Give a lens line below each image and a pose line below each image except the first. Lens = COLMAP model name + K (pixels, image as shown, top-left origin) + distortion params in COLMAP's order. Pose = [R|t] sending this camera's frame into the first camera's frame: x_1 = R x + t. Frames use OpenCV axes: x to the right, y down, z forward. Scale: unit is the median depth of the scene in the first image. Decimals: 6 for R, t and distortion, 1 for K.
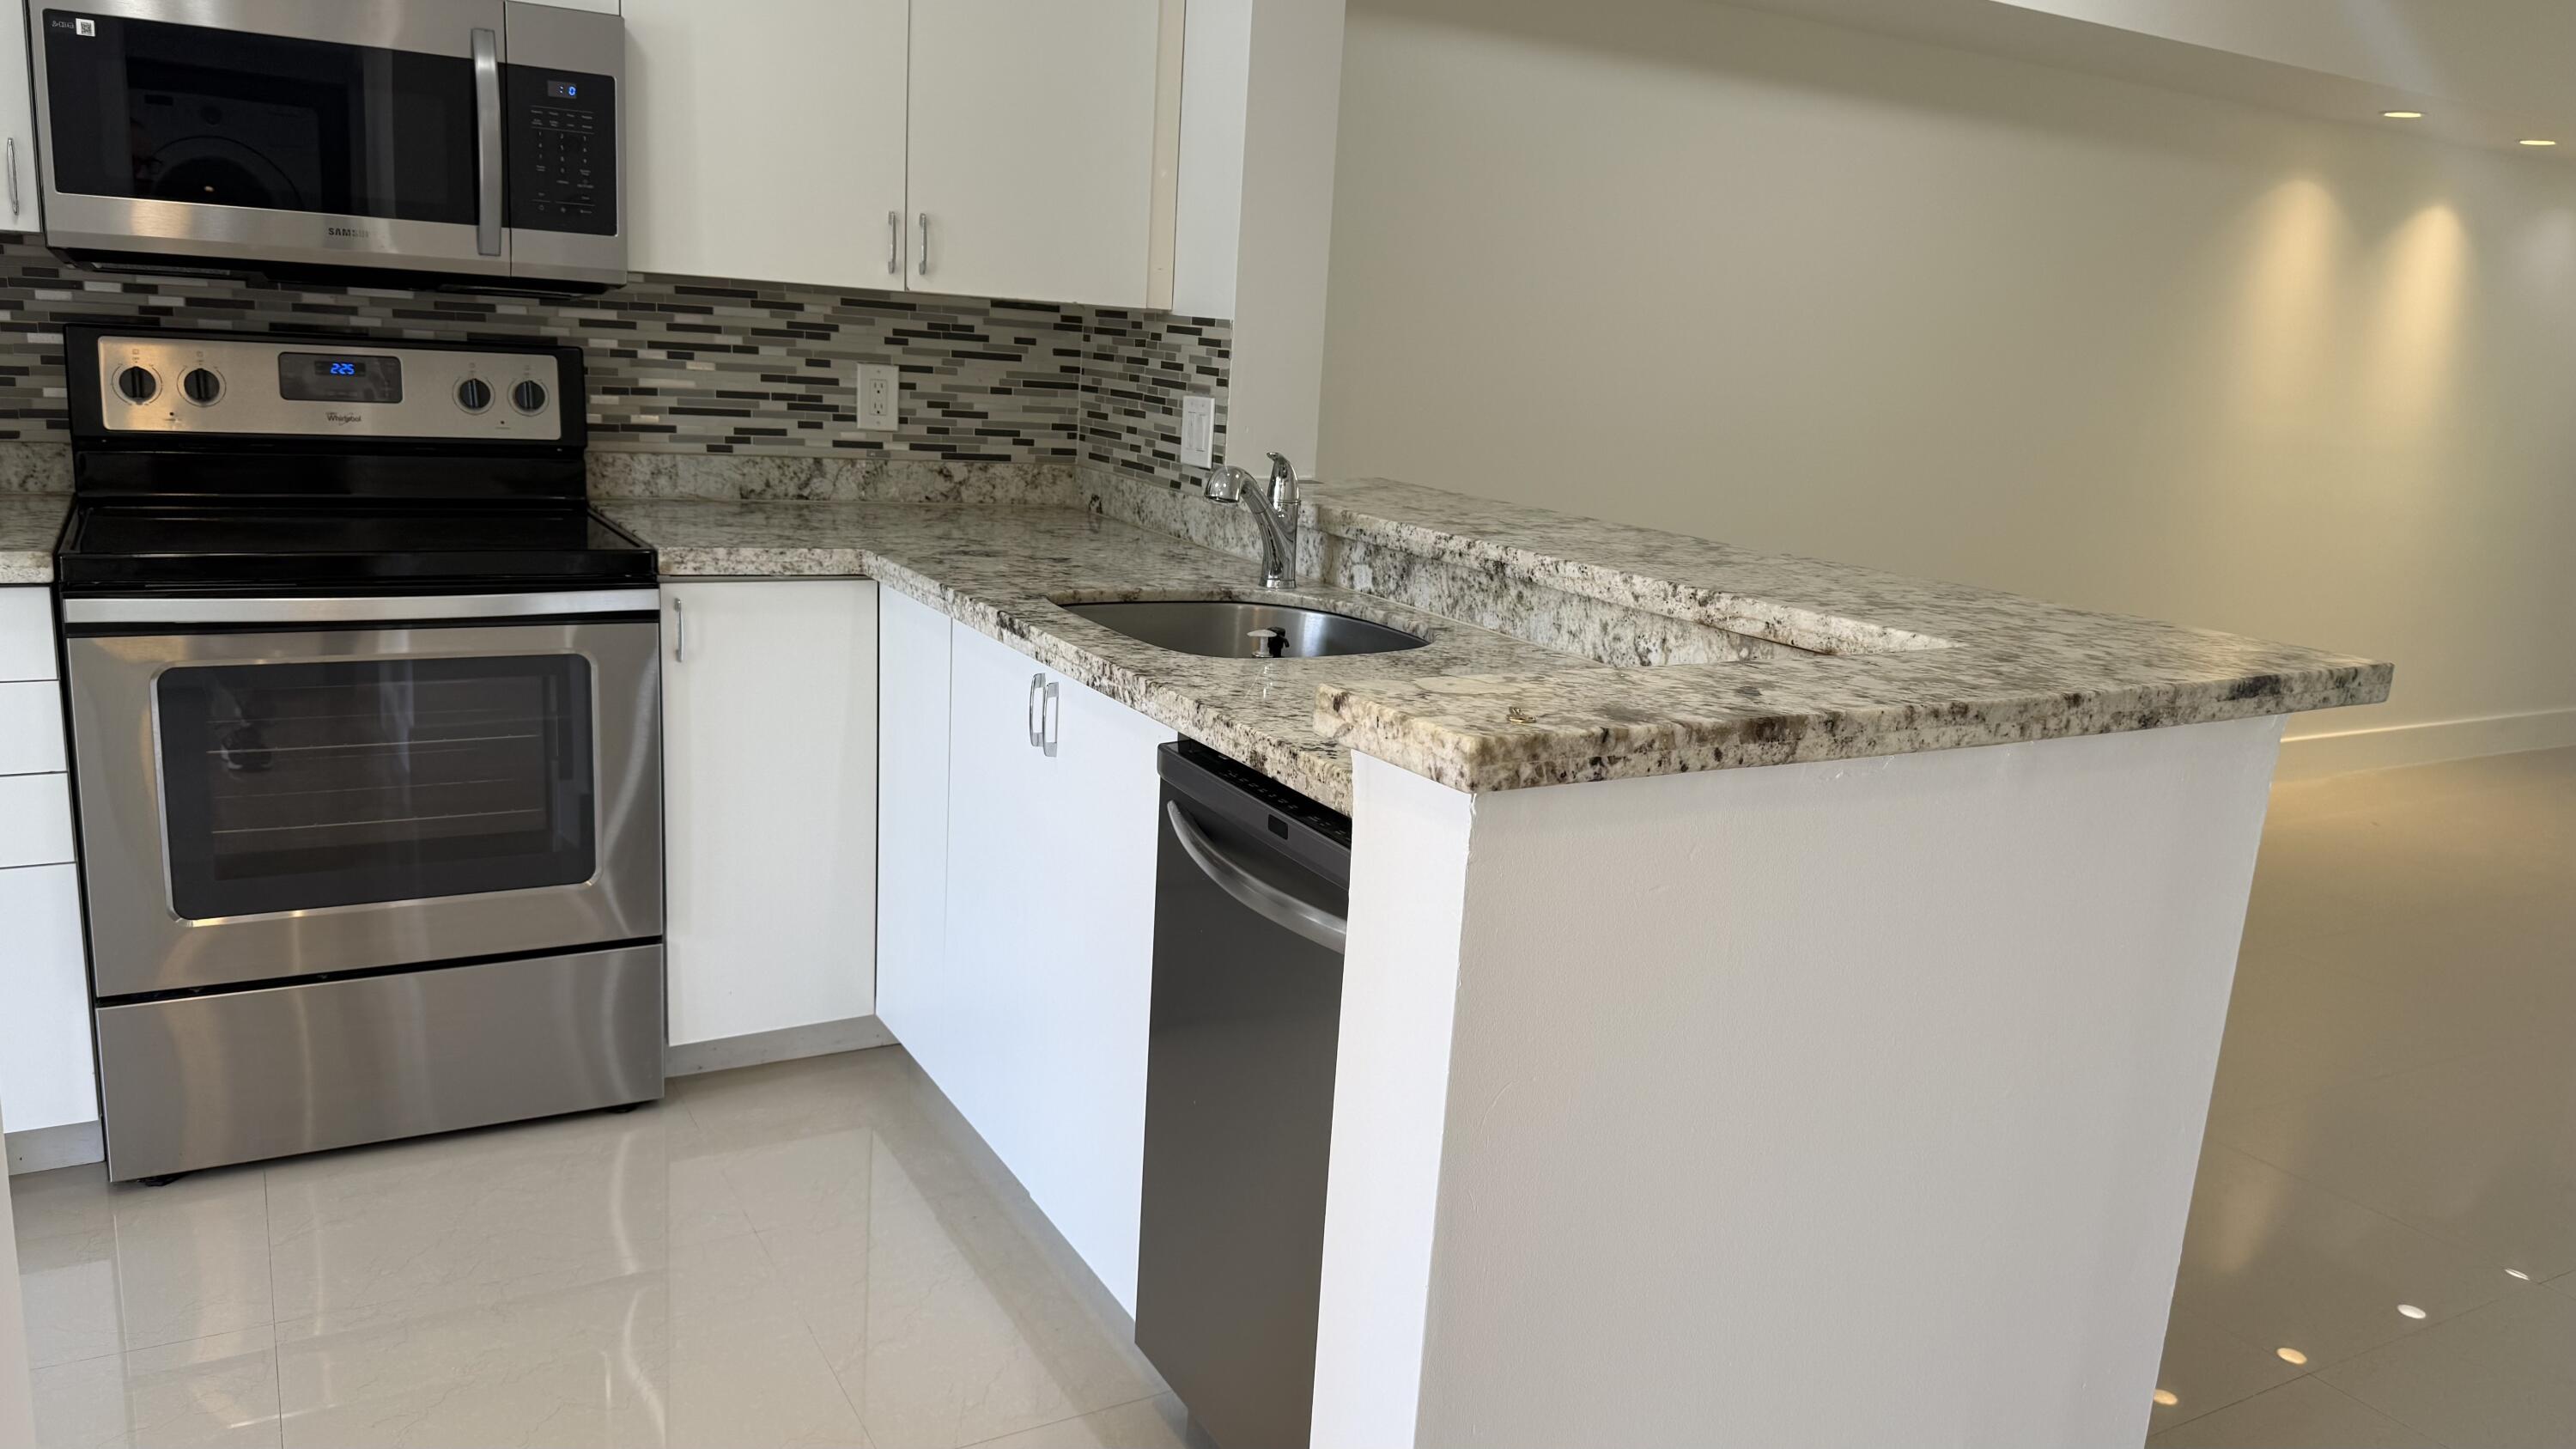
lens RADIAL K [[1773.8, 0, 1288.0], [0, 1773.8, 724.5], [0, 0, 1]] dist [0.022027, -0.006188]
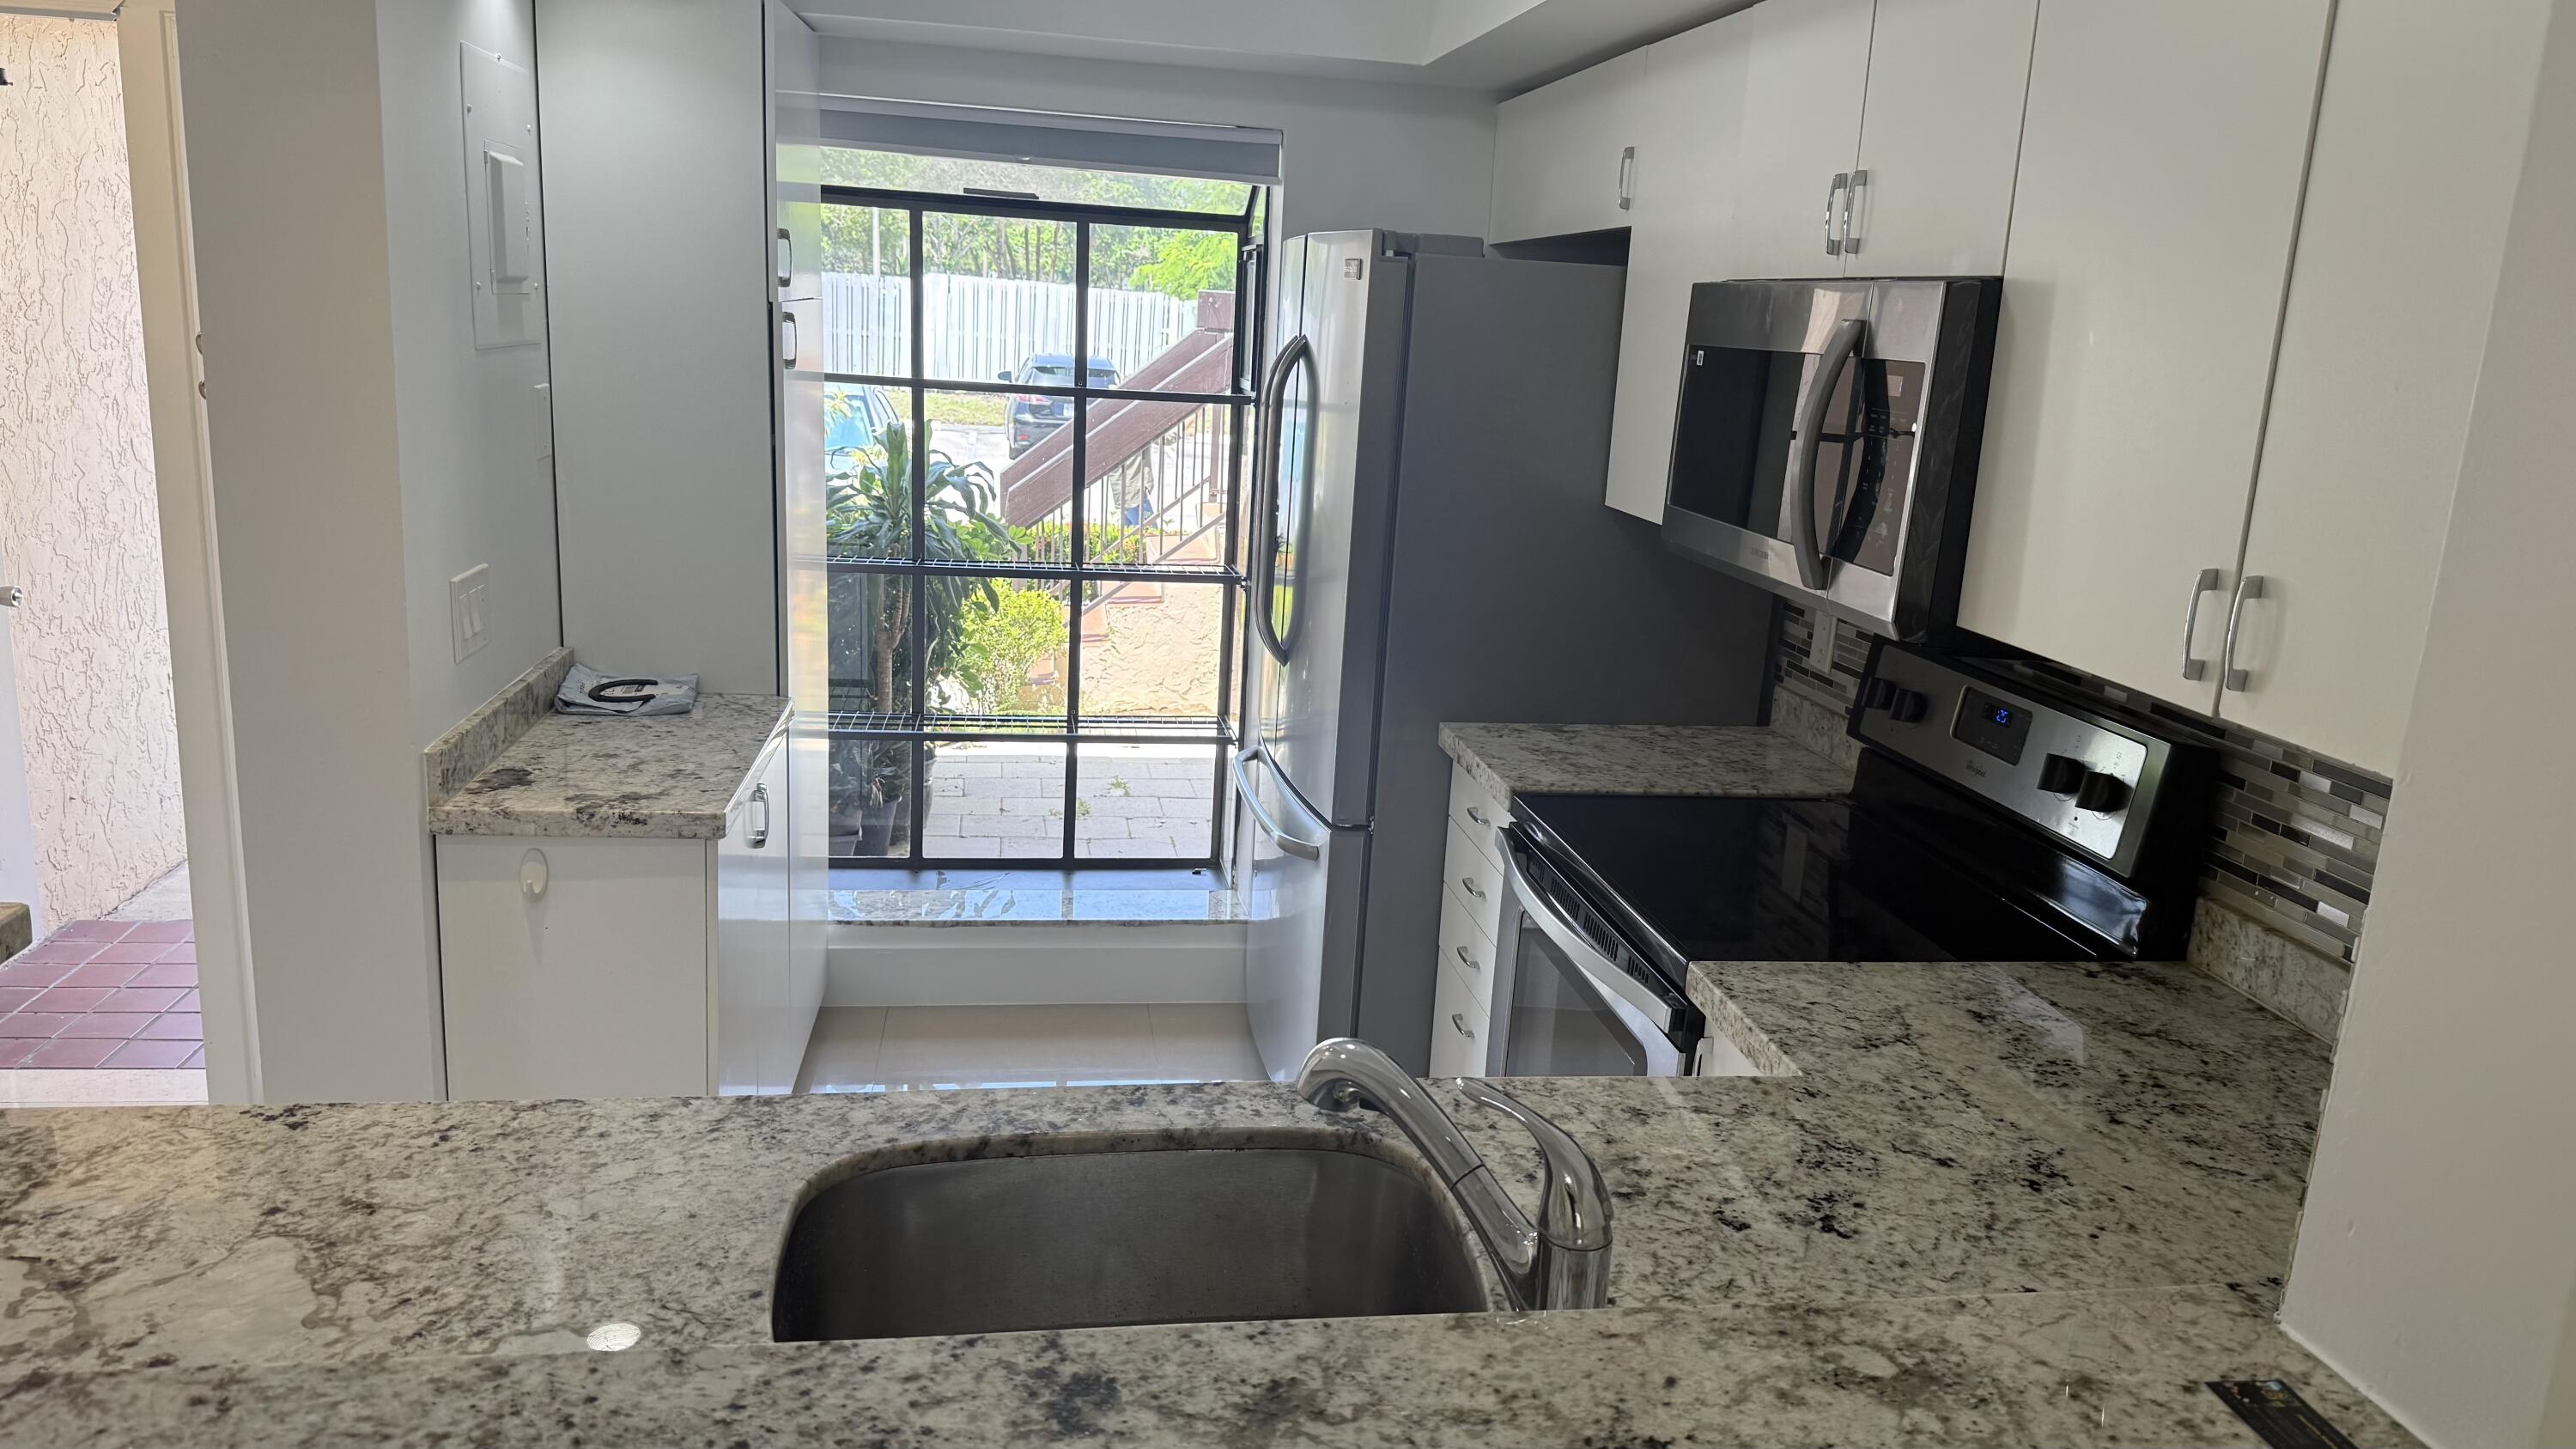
lens RADIAL K [[1778.7, 0, 1335.7], [0, 1778.7, 721.2], [0, 0, 1]] dist [0.049814, -0.001235]
pose [[-0.324160, 0.125076, -0.937697, 0.333710], [-0.297286, 0.927536, 0.226492, -0.268436], [0.898076, 0.352184, -0.263487, 0.855692]]
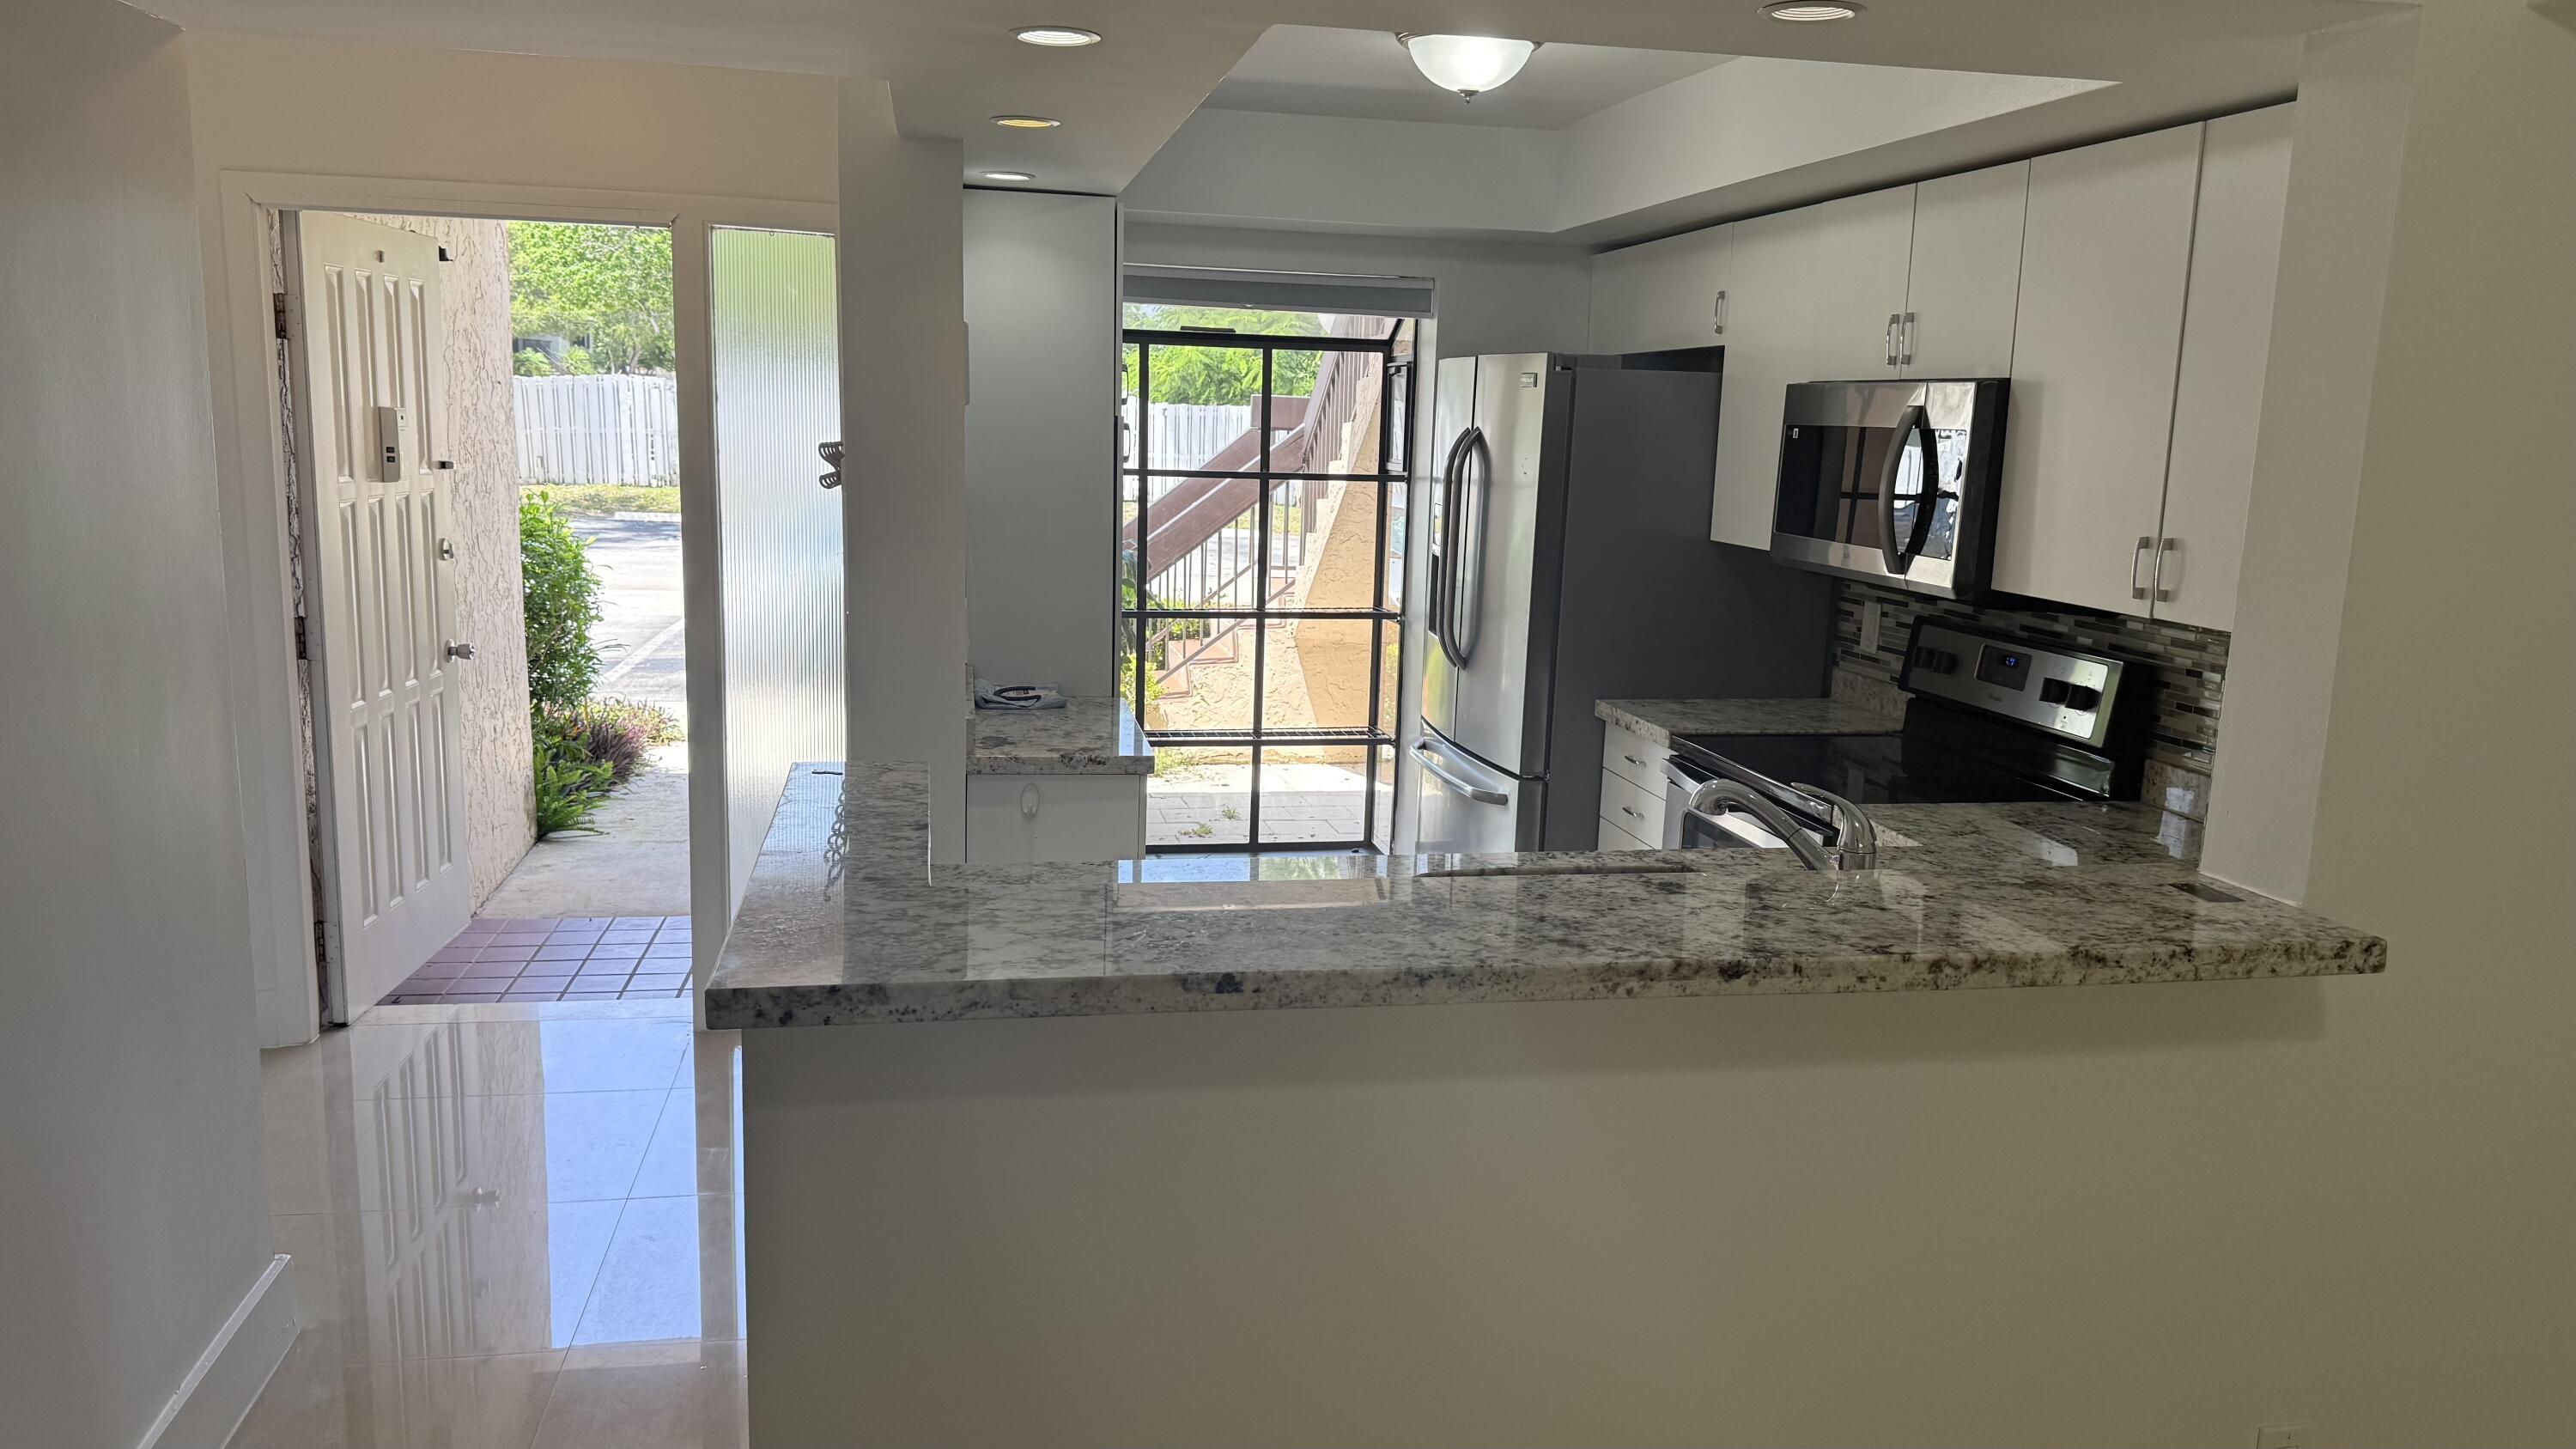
lens RADIAL K [[1773.8, 0, 1288.0], [0, 1773.8, 724.5], [0, 0, 1]] dist [0.022027, -0.006188]
pose [[-0.313041, 0.086597, -0.945783, 0.765846], [-0.270640, 0.946412, 0.176233, -0.219314], [0.910362, 0.311135, -0.272829, 0.809803]]
